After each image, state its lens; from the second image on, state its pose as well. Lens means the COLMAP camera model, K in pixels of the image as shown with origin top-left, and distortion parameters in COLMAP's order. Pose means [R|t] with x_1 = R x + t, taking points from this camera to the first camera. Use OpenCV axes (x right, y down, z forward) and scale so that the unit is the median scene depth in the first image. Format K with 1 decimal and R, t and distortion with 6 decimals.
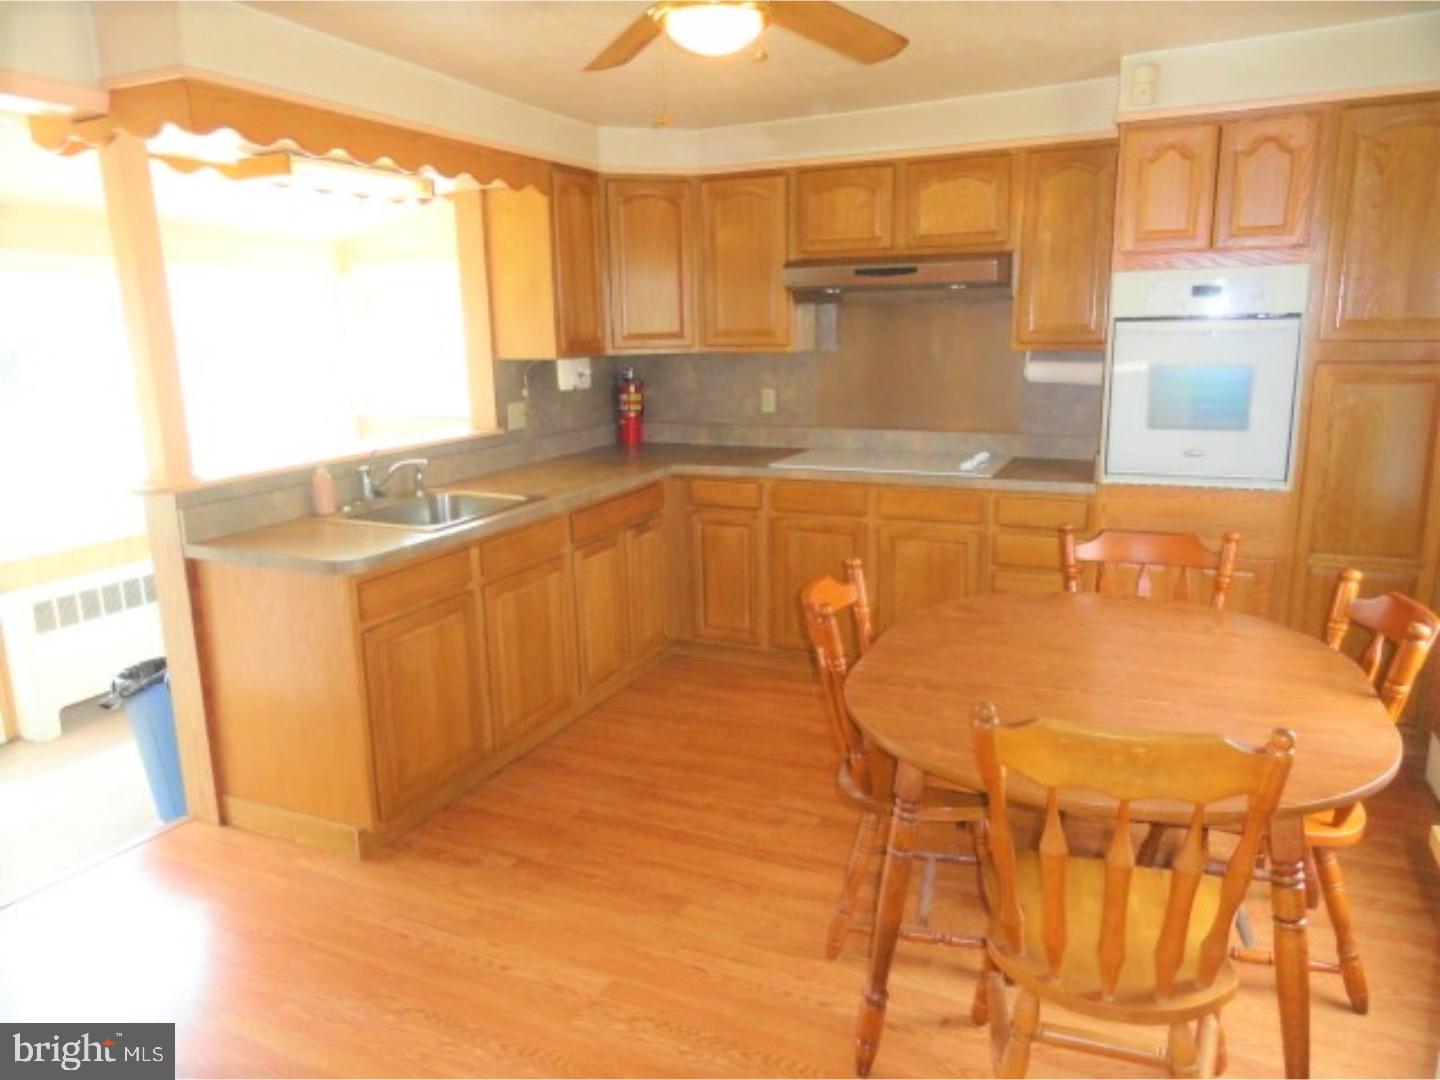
lens RADIAL K [[999.3, 0, 716.5], [0, 999.3, 541.8], [0, 0, 1]] dist [-0.009145, 0.000696]
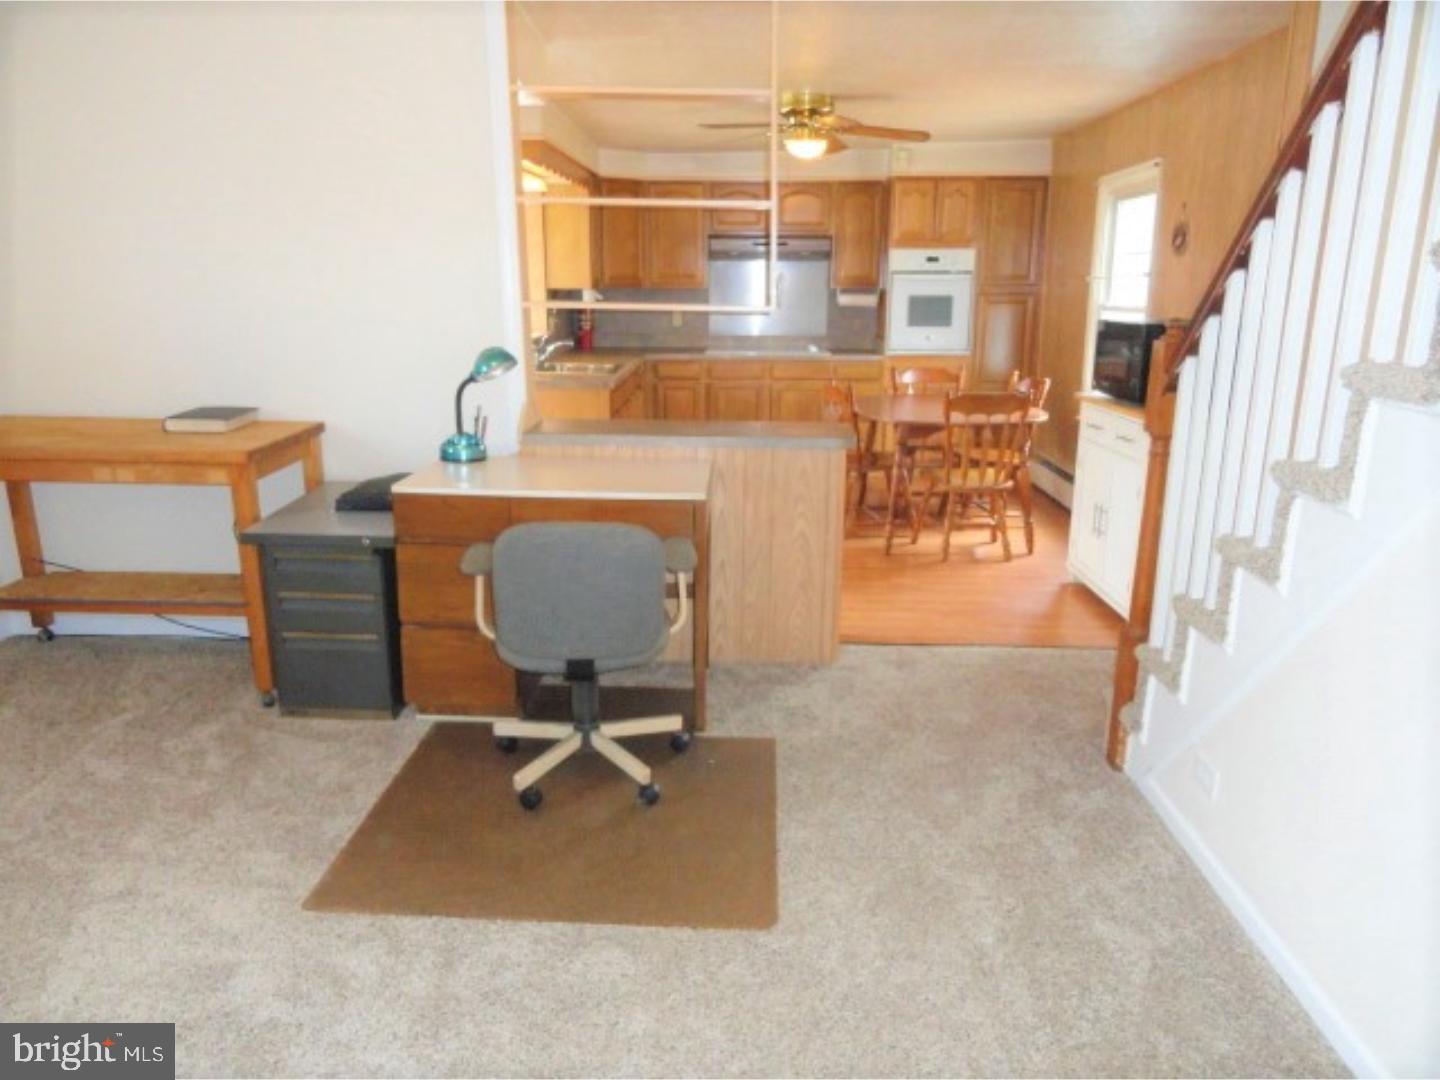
lens RADIAL K [[999.3, 0, 716.5], [0, 999.3, 541.8], [0, 0, 1]] dist [-0.009145, 0.000696]
pose [[0.919909, -0.079259, 0.384038, -0.702375], [0.062715, 0.996491, 0.055434, 0.175637], [-0.387084, -0.026909, 0.921652, -0.700591]]
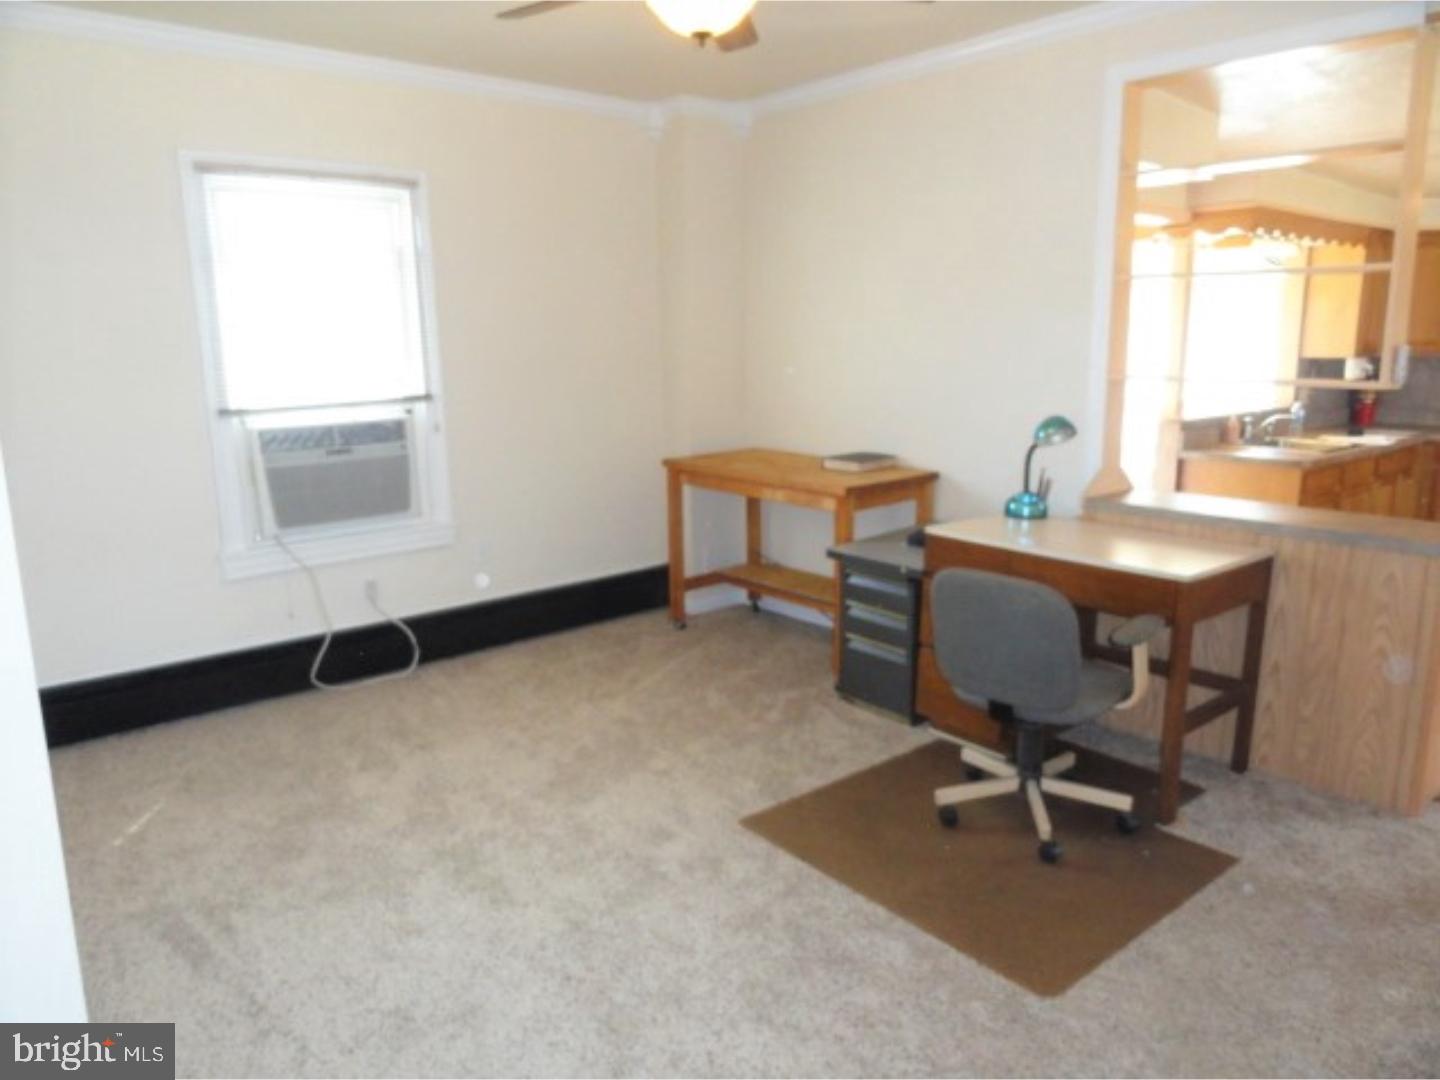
lens RADIAL K [[999.3, 0, 716.5], [0, 999.3, 541.8], [0, 0, 1]] dist [-0.009145, 0.000696]
pose [[0.901131, 0.091257, -0.423833, -0.396199], [-0.096272, 0.995309, 0.009615, 0.183310], [0.422722, 0.032138, 0.905689, -0.805932]]
